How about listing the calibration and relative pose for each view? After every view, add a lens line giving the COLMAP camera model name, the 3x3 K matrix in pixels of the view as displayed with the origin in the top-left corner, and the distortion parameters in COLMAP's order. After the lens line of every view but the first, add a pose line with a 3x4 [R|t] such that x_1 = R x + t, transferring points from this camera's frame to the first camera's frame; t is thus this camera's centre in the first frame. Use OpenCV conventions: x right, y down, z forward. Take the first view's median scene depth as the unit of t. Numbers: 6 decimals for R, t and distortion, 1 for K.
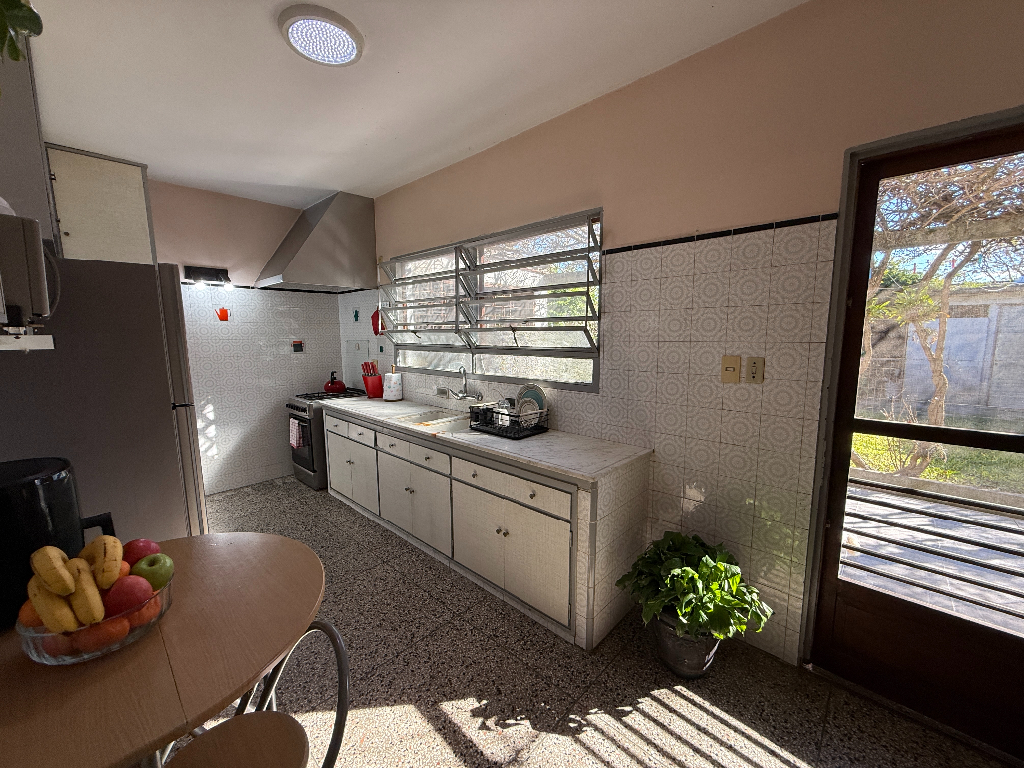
lens RADIAL K [[406.6, 0, 510.2], [0, 406.6, 386.5], [0, 0, 1]] dist [-0.003732, -0.000104]
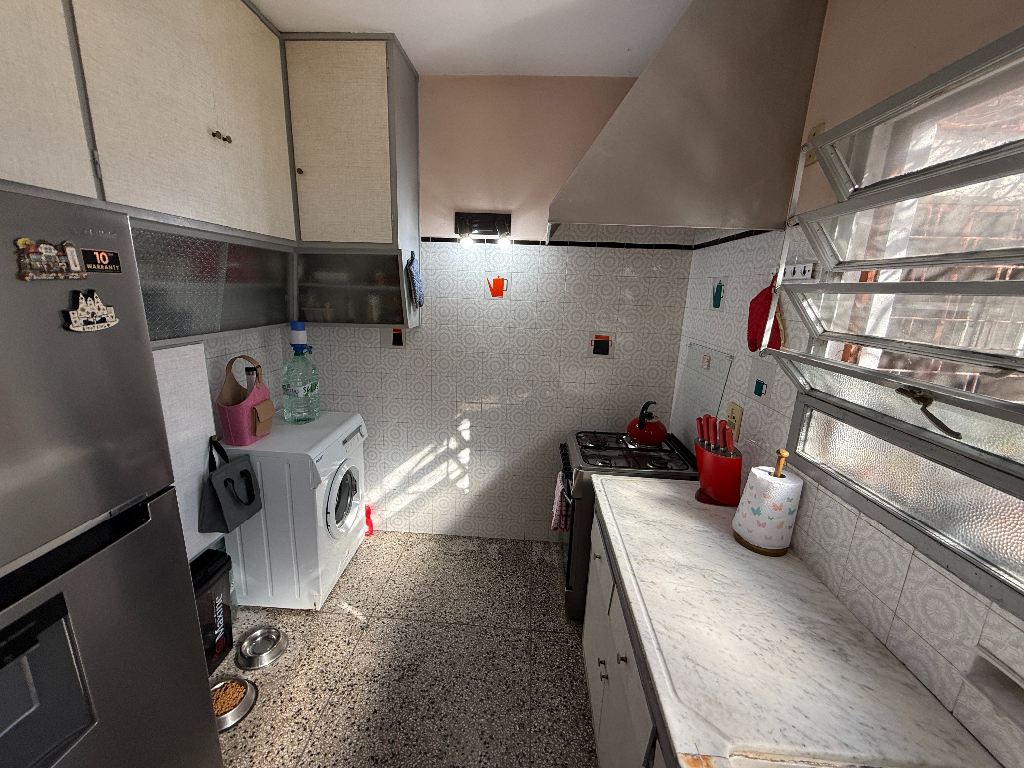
lens RADIAL K [[406.6, 0, 509.5], [0, 406.6, 384.2], [0, 0, 1]] dist [-0.003732, -0.000104]
pose [[0.640135, 0.202944, -0.740973, -0.194432], [-0.145845, 0.979042, 0.142151, -0.124408], [0.754292, 0.017072, 0.656317, 0.604471]]
